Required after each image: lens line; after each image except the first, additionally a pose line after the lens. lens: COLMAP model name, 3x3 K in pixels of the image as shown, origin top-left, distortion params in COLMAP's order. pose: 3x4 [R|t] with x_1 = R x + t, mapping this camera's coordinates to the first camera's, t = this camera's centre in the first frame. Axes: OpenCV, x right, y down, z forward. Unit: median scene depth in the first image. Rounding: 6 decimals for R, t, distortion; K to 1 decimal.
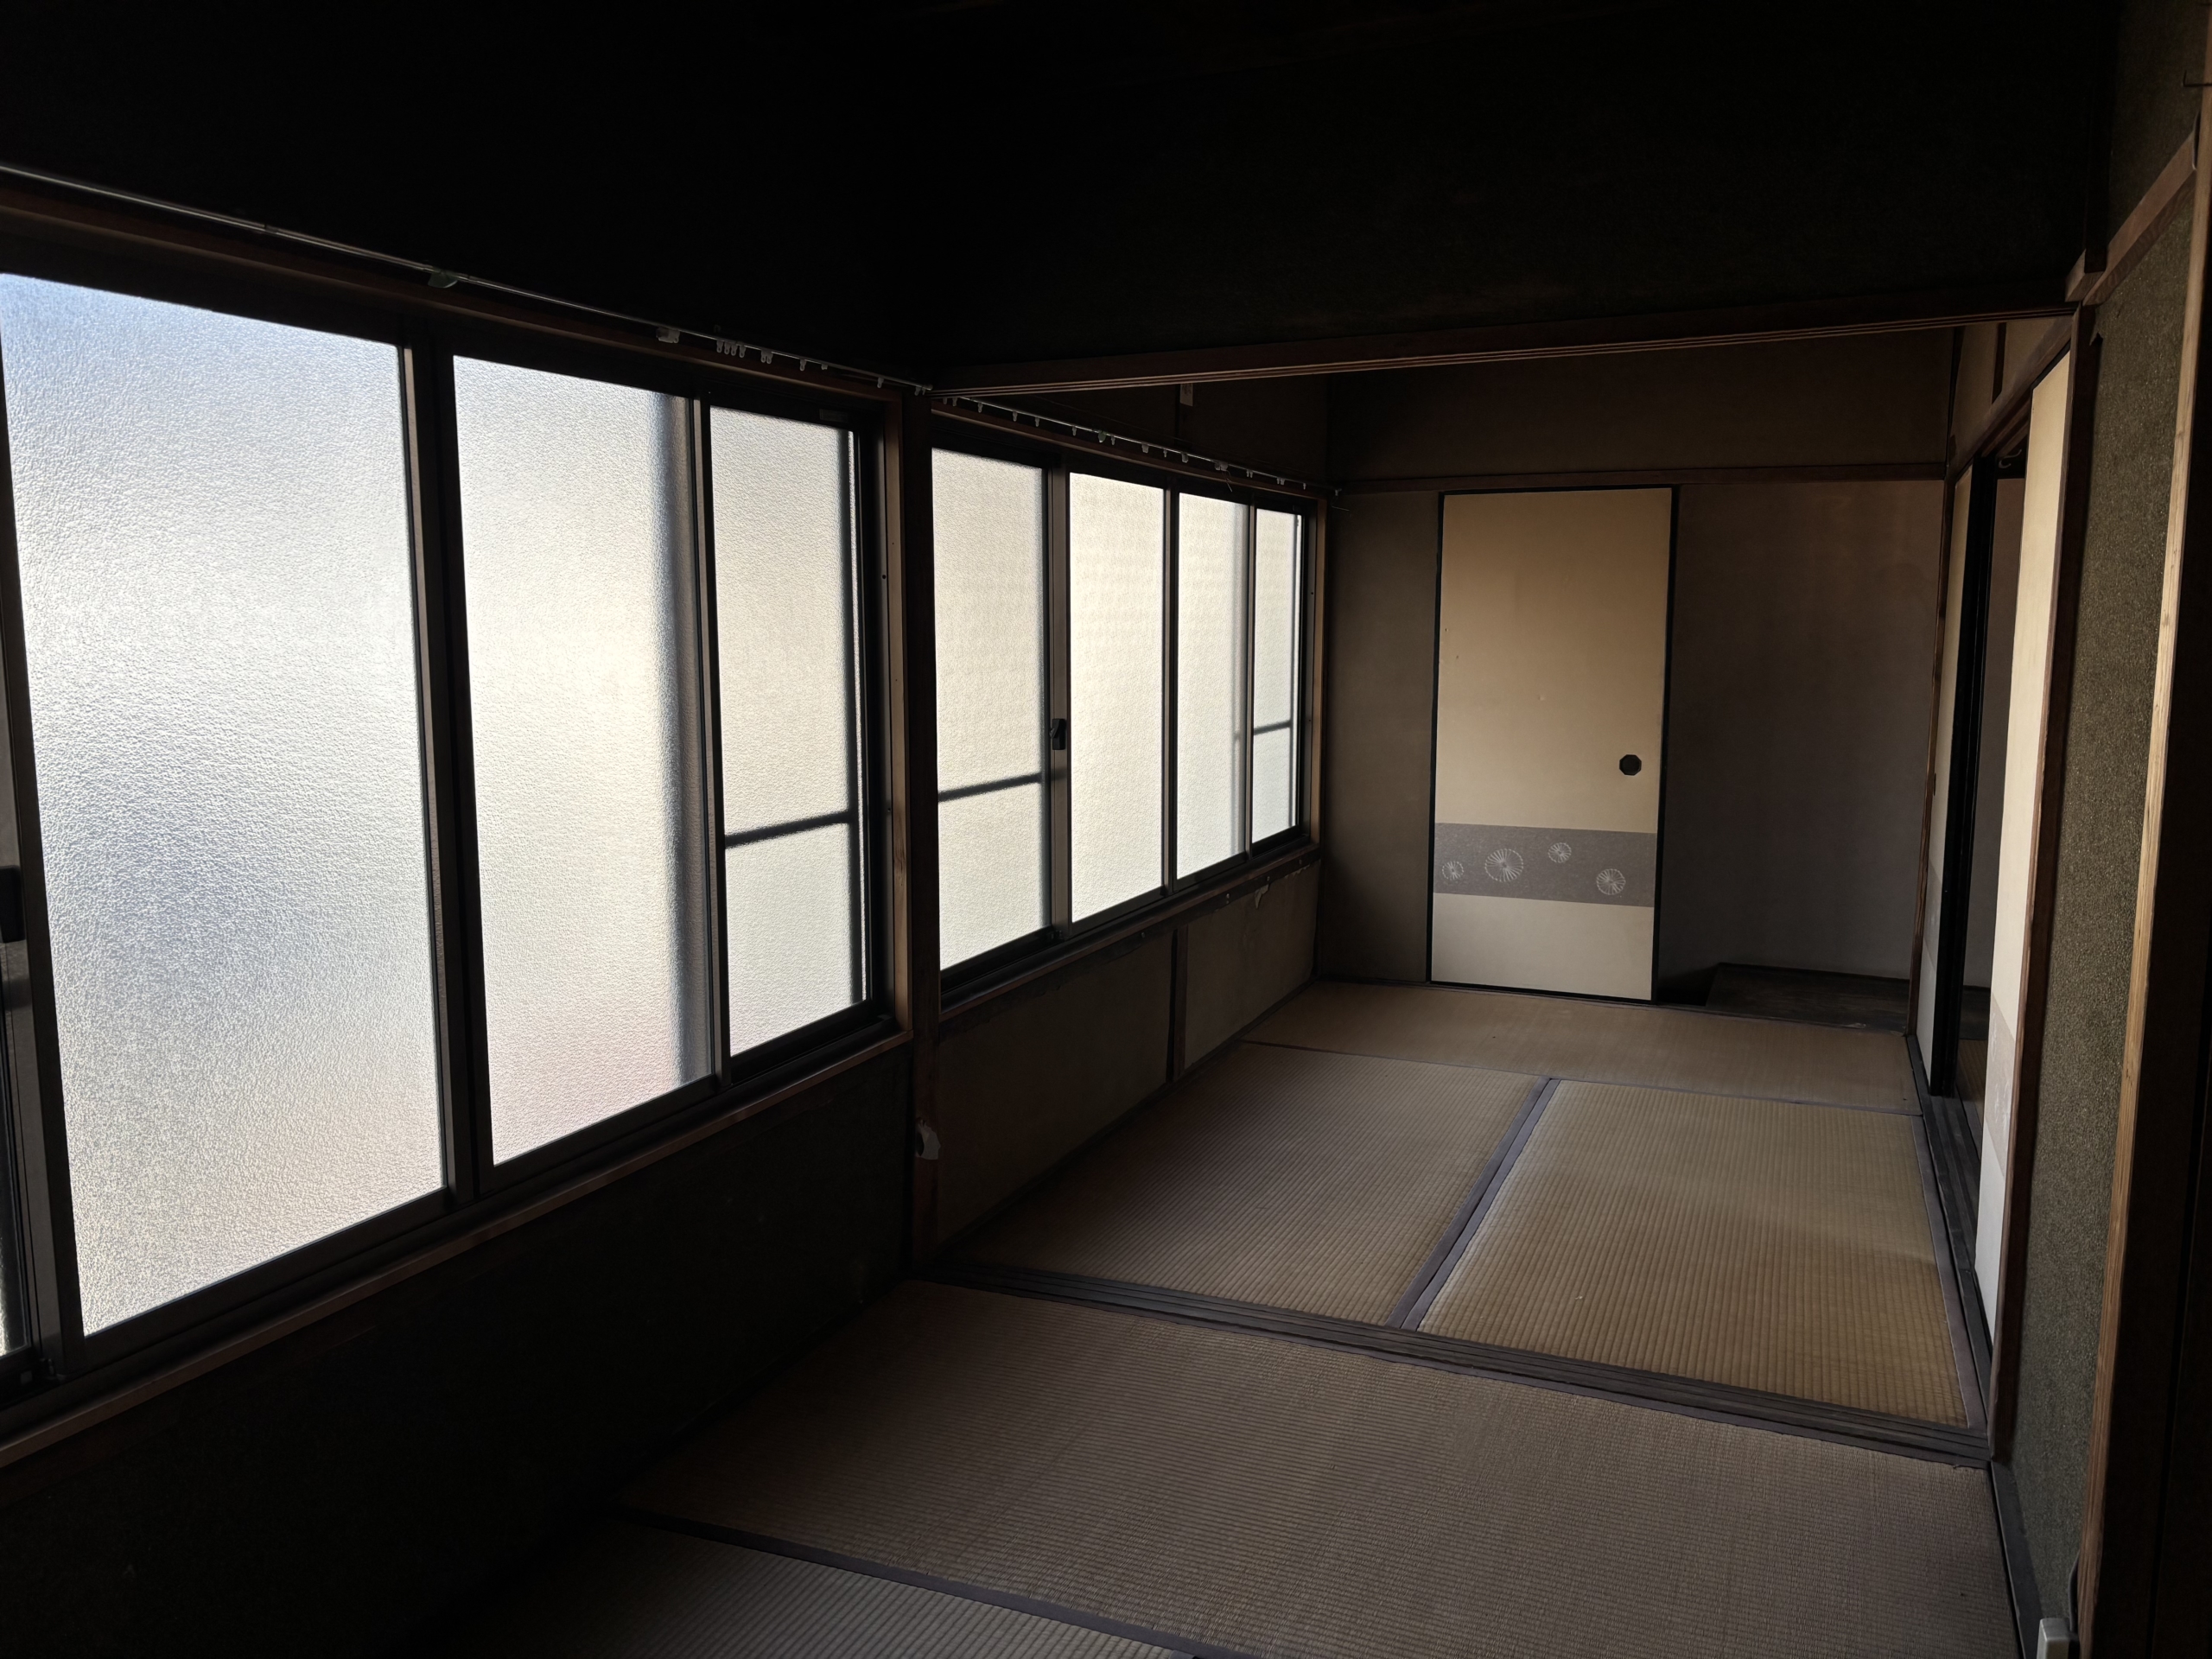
lens RADIAL K [[1677.9, 0, 1106.0], [0, 1677.9, 829.5], [0, 0, 1]] dist [0.080195, -0.000139]
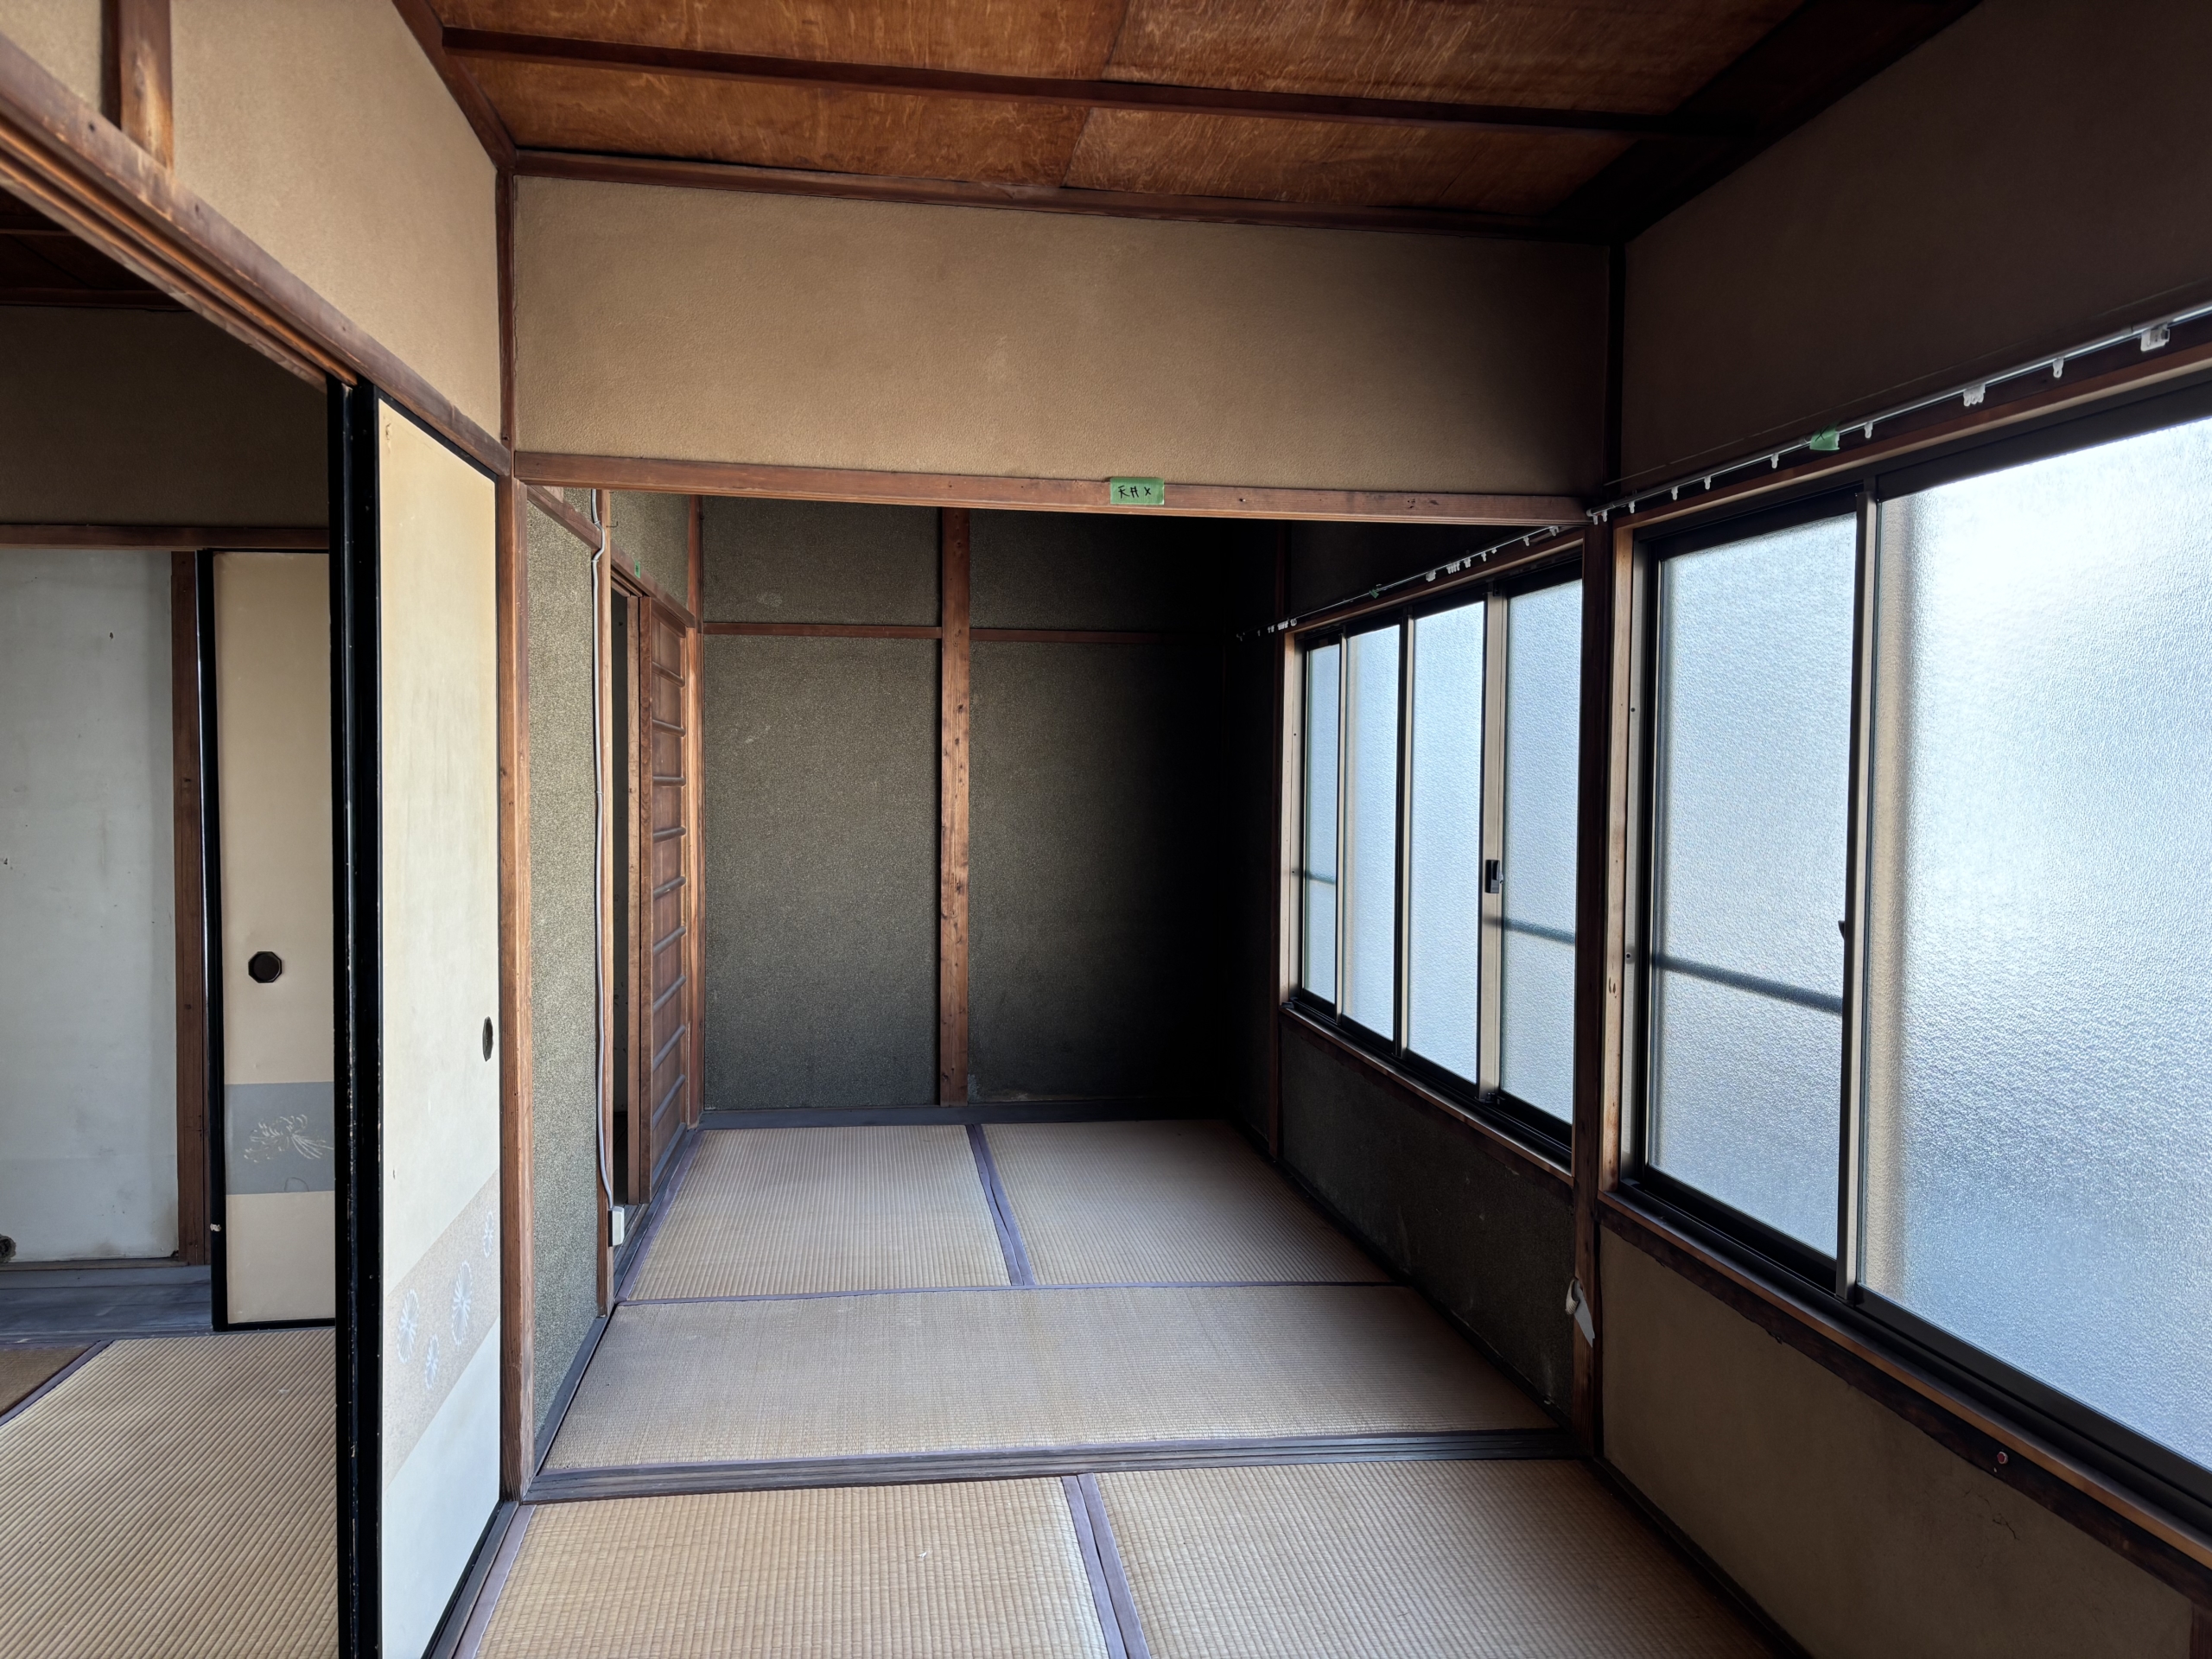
lens RADIAL K [[1677.9, 0, 1106.0], [0, 1677.9, 829.5], [0, 0, 1]] dist [0.080195, -0.000139]
pose [[-0.851628, 0.019169, -0.523795, 0.636564], [-0.073232, 0.985178, 0.155121, -0.207955], [0.519005, 0.170463, -0.837601, 1.701442]]
